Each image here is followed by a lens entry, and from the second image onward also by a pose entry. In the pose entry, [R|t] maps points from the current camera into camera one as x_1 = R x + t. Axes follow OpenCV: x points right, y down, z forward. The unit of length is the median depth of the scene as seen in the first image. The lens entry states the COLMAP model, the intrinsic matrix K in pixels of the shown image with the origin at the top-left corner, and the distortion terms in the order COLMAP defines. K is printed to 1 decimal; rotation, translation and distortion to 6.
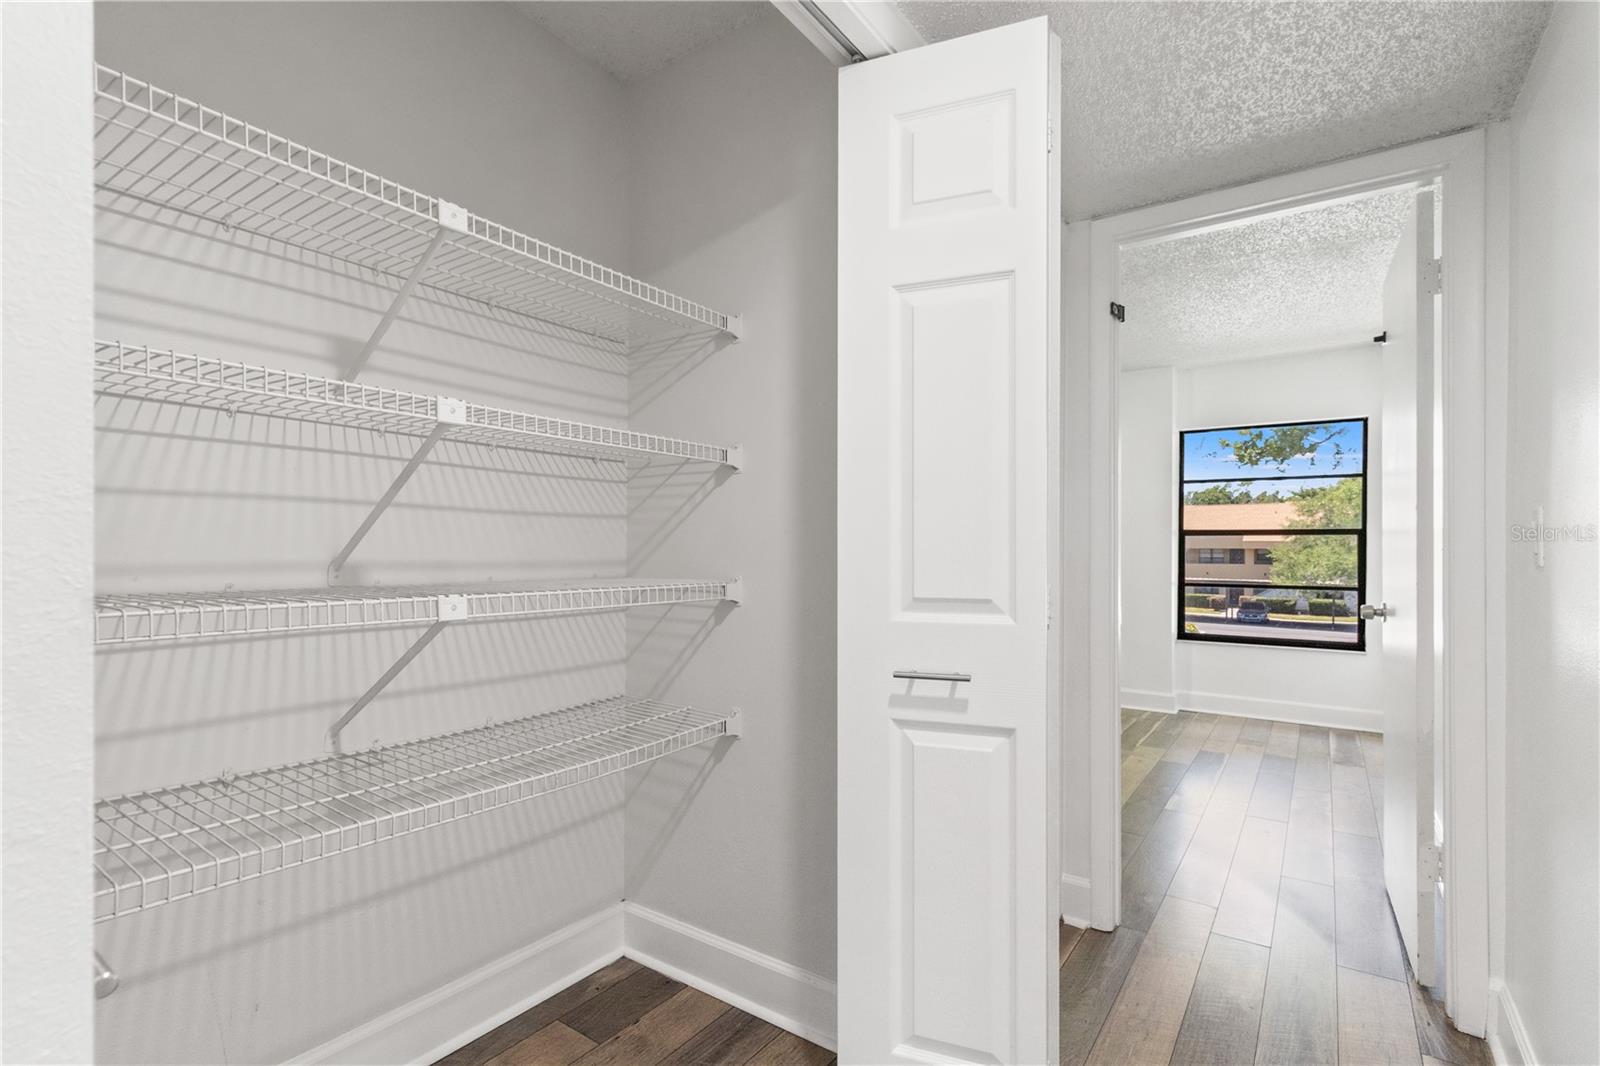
lens RADIAL K [[773.9, 0, 794.4], [0, 773.9, 533.9], [0, 0, 1]] dist [0.000300, 0.000440]
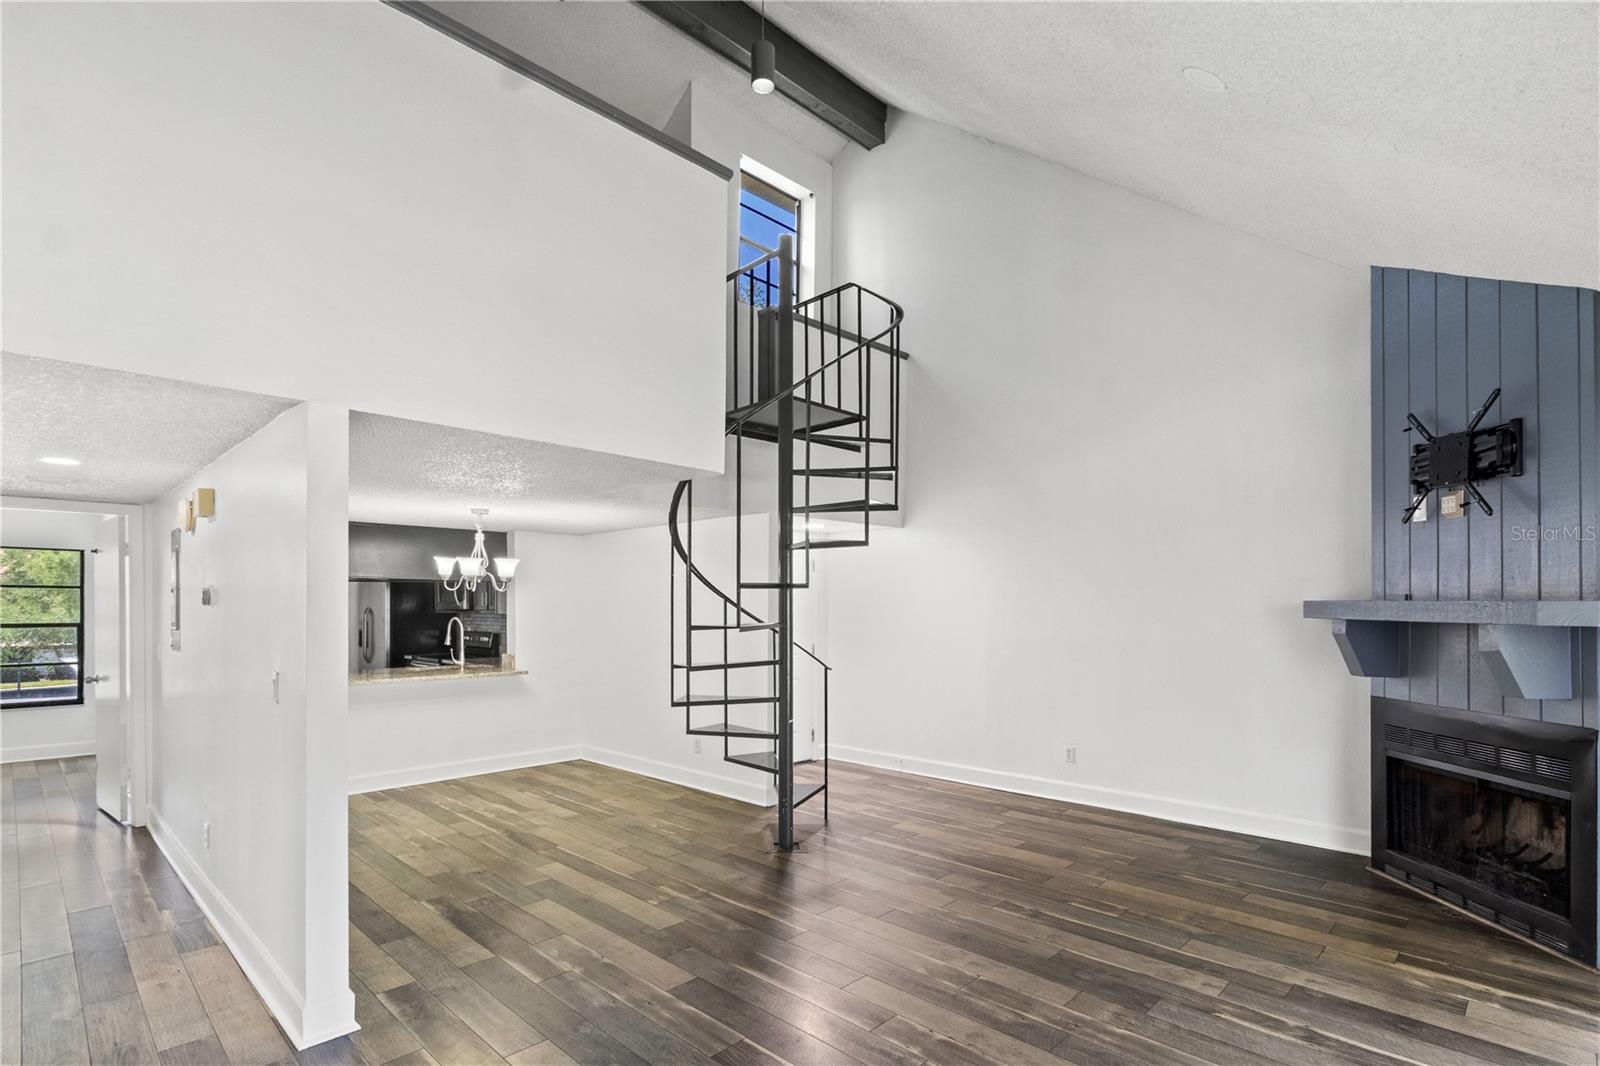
lens RADIAL K [[773.9, 0, 808.0], [0, 773.9, 604.9], [0, 0, 1]] dist [0.000300, 0.000440]
pose [[0.162126, -0.014943, 0.986657, -0.526719], [-0.008494, 0.999827, 0.016538, -0.079119], [-0.986734, -0.011062, 0.161971, -0.644955]]
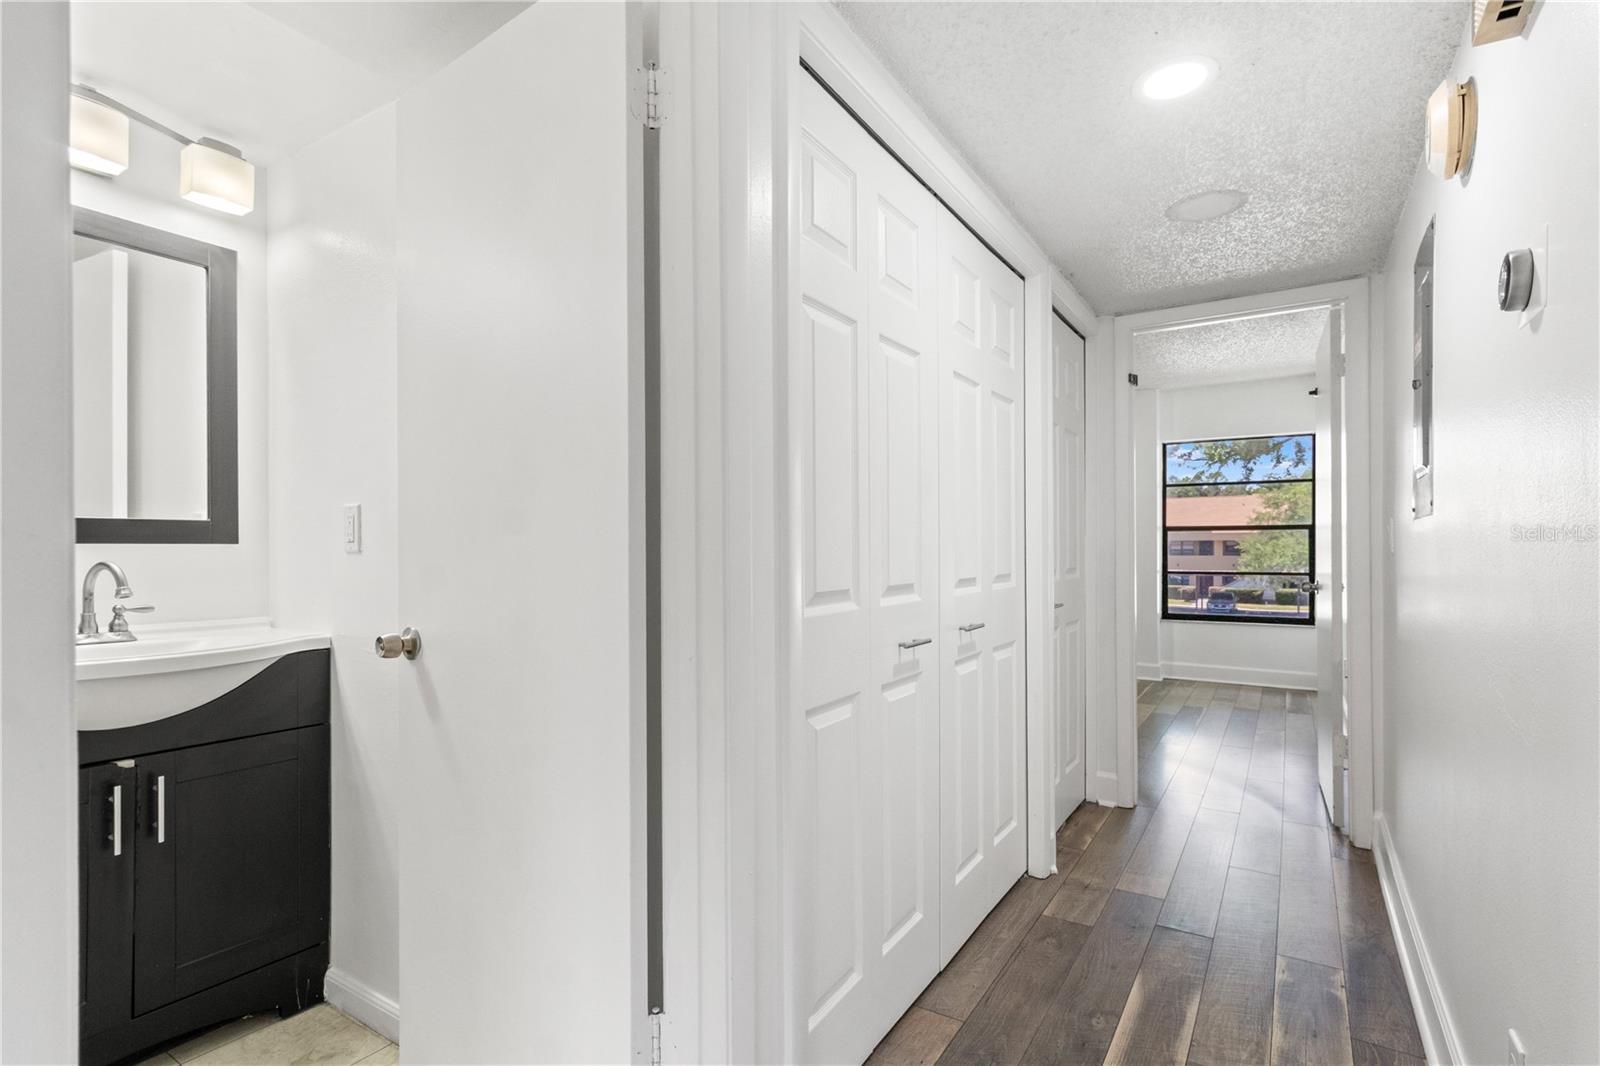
lens RADIAL K [[773.9, 0, 800.5], [0, 773.9, 536.3], [0, 0, 1]] dist [0.000300, 0.000440]
pose [[0.999281, -0.010175, 0.036529, -0.111600], [0.009887, 0.999919, 0.008047, -0.005751], [-0.036608, -0.007680, 0.999300, -0.182315]]
